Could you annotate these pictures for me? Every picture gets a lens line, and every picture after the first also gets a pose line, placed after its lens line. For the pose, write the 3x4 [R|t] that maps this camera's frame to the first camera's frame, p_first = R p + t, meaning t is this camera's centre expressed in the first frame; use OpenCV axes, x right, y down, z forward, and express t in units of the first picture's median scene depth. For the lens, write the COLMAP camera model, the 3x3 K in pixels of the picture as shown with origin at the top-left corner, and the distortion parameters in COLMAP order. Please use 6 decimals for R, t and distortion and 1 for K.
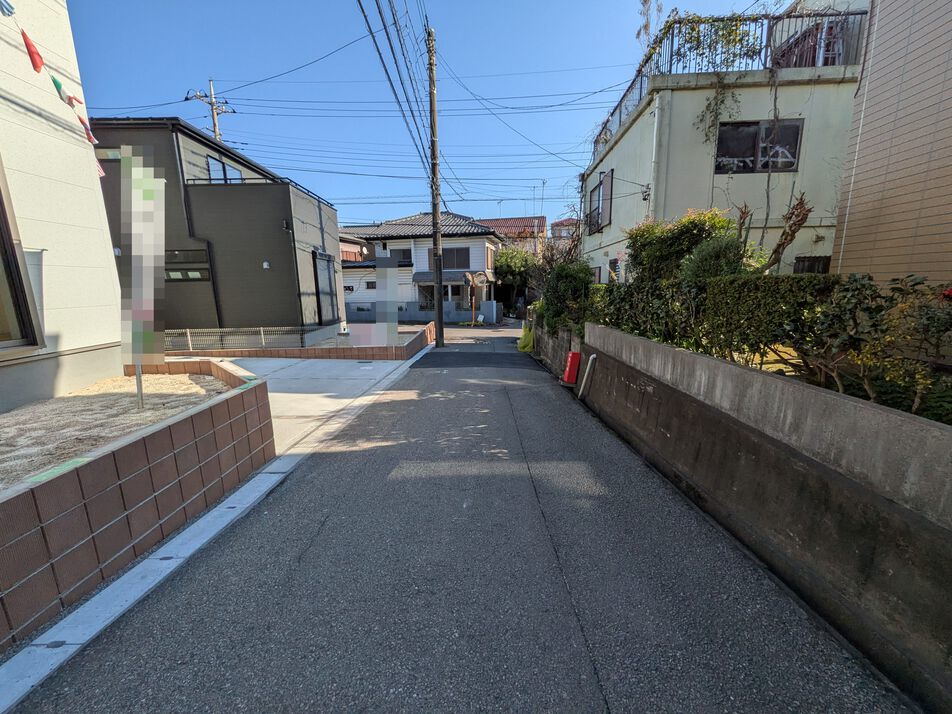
lens RADIAL K [[376.3, 0, 479.1], [0, 376.3, 358.8], [0, 0, 1]] dist [-0.003725, 0.000602]
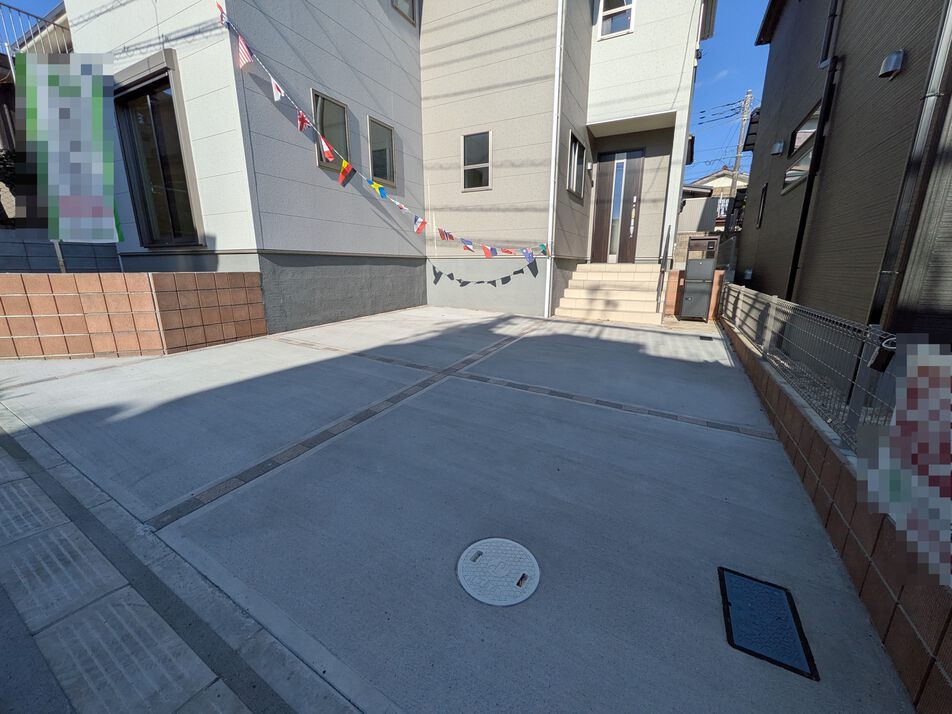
lens RADIAL K [[376.3, 0, 479.5], [0, 376.3, 356.8], [0, 0, 1]] dist [-0.003725, 0.000602]
pose [[-0.493484, 0.217988, -0.841994, -0.324111], [-0.165340, 0.926917, 0.336878, -0.200319], [0.853895, 0.305459, -0.421377, 1.861792]]
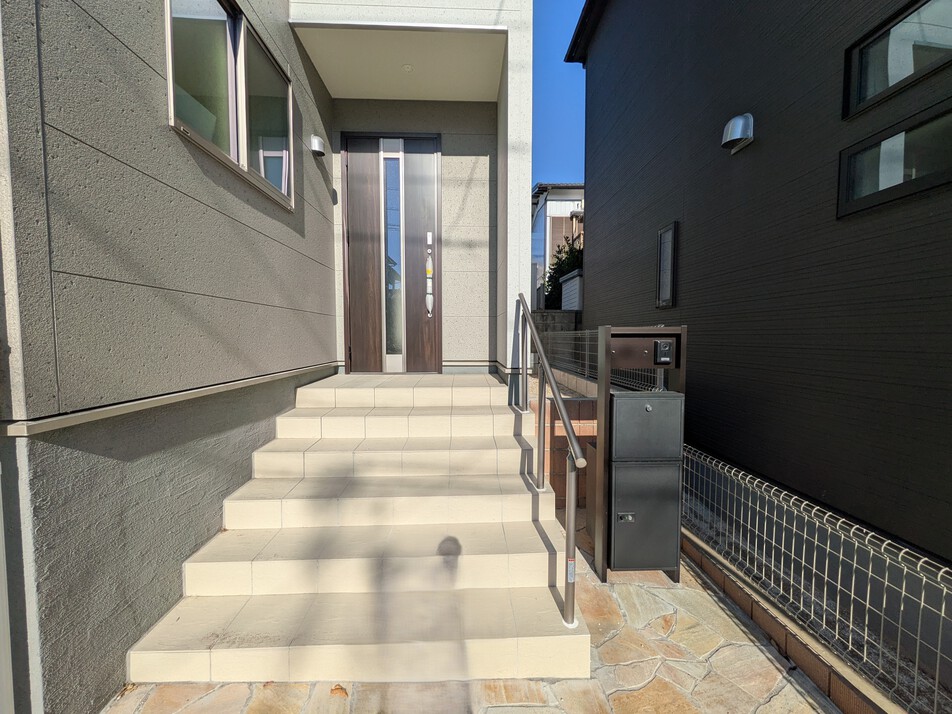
lens RADIAL K [[376.3, 0, 477.6], [0, 376.3, 355.3], [0, 0, 1]] dist [-0.003725, 0.000602]
pose [[0.001824, 0.062355, -0.998052, -1.380702], [-0.194234, 0.979068, 0.060814, -0.230512], [0.980954, 0.193745, 0.013897, 1.676048]]
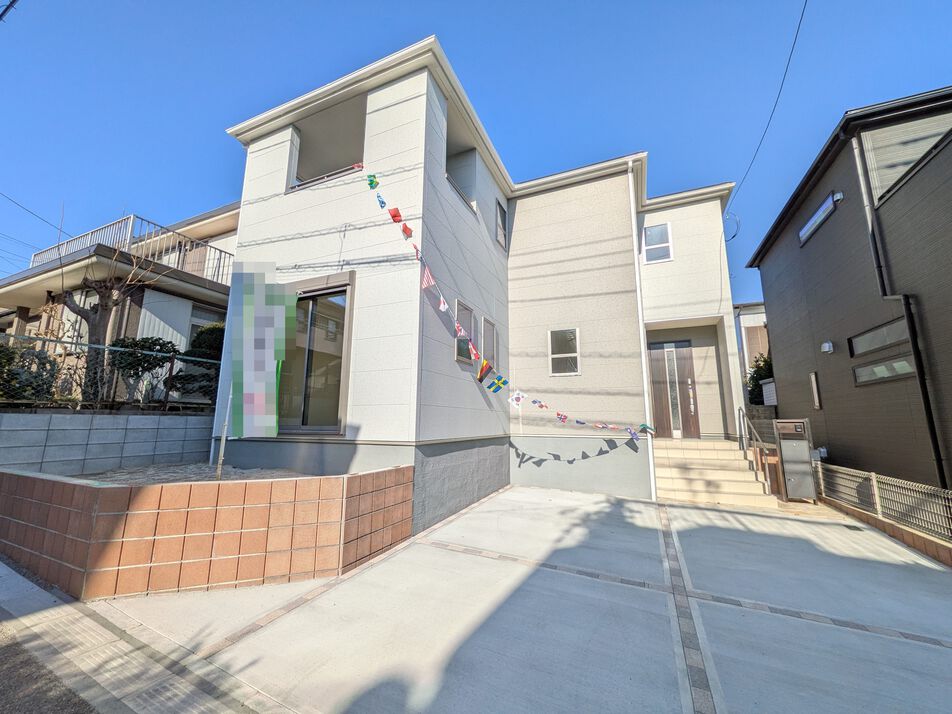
lens RADIAL K [[376.3, 0, 477.6], [0, 376.3, 355.7], [0, 0, 1]] dist [-0.003725, 0.000602]
pose [[-0.430019, -0.143157, -0.891398, -0.122811], [-0.172188, 0.982229, -0.074680, -0.206128], [0.886248, 0.121374, -0.447027, 1.446378]]
